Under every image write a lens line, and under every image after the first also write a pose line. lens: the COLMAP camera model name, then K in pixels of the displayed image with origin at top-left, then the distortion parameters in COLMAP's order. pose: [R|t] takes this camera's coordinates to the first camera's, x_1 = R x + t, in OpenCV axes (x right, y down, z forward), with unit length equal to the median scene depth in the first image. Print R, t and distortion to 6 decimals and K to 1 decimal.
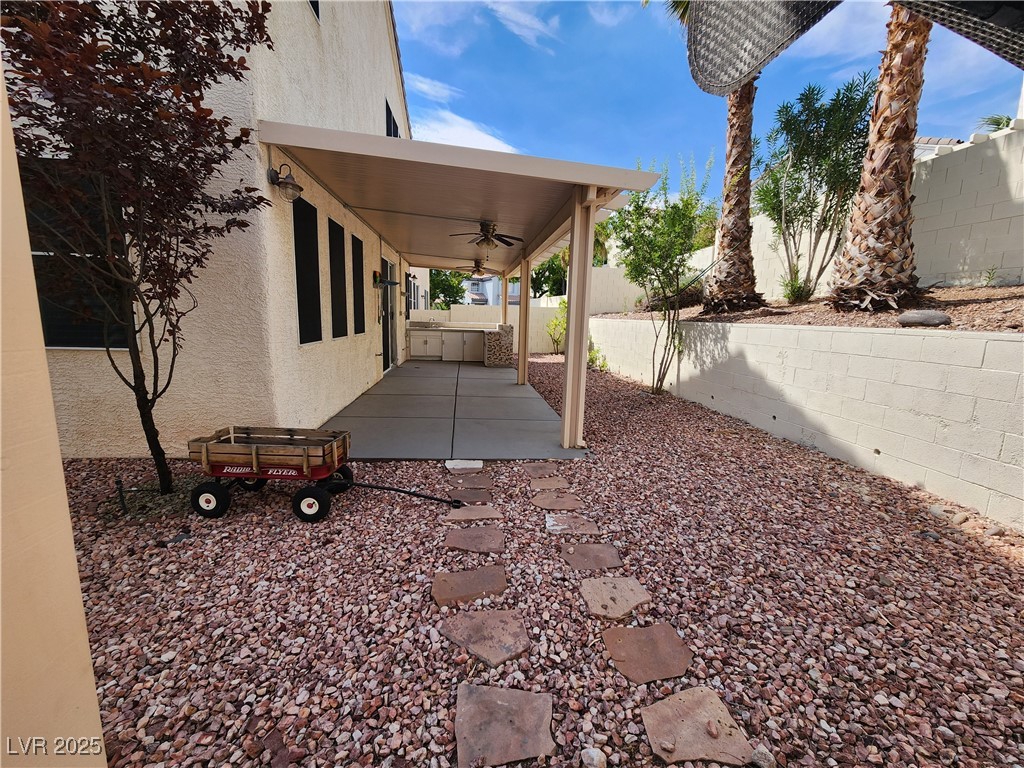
lens RADIAL K [[418.1, 0, 514.2], [0, 418.1, 385.0], [0, 0, 1]] dist [-0.000382, -0.002392]
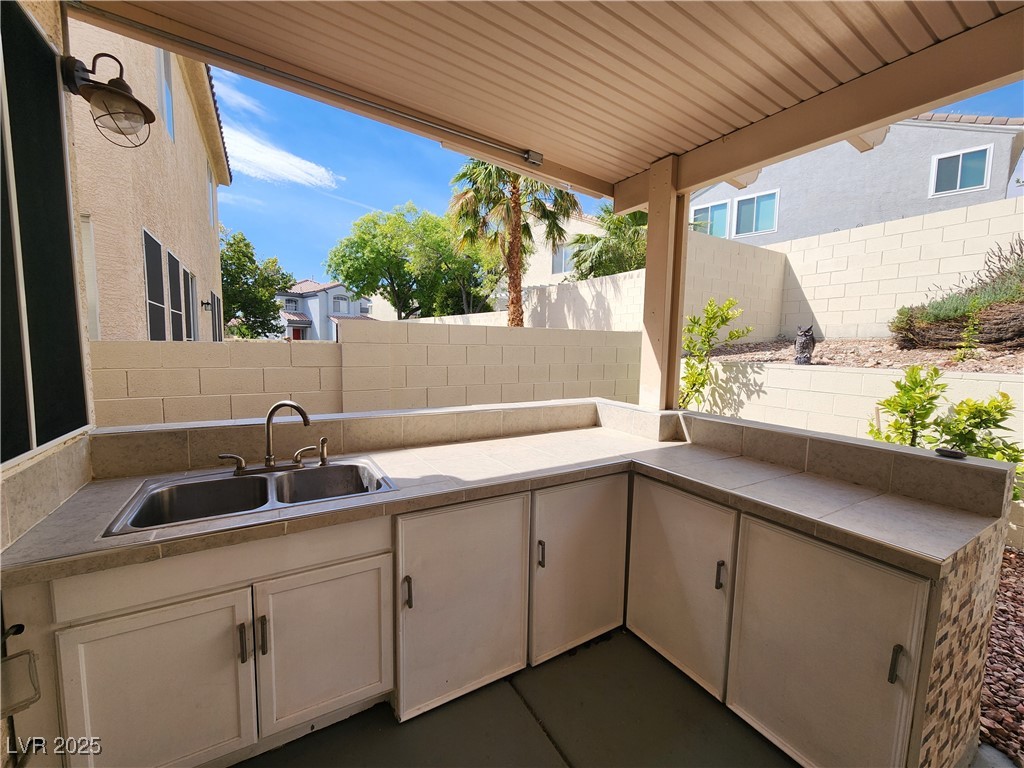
lens RADIAL K [[418.1, 0, 514.2], [0, 418.1, 385.0], [0, 0, 1]] dist [-0.000382, -0.002392]
pose [[0.913681, -0.046893, 0.403718, -0.053713], [0.070426, 0.996562, -0.043633, -0.045796], [-0.400284, 0.068299, 0.913843, 0.245915]]
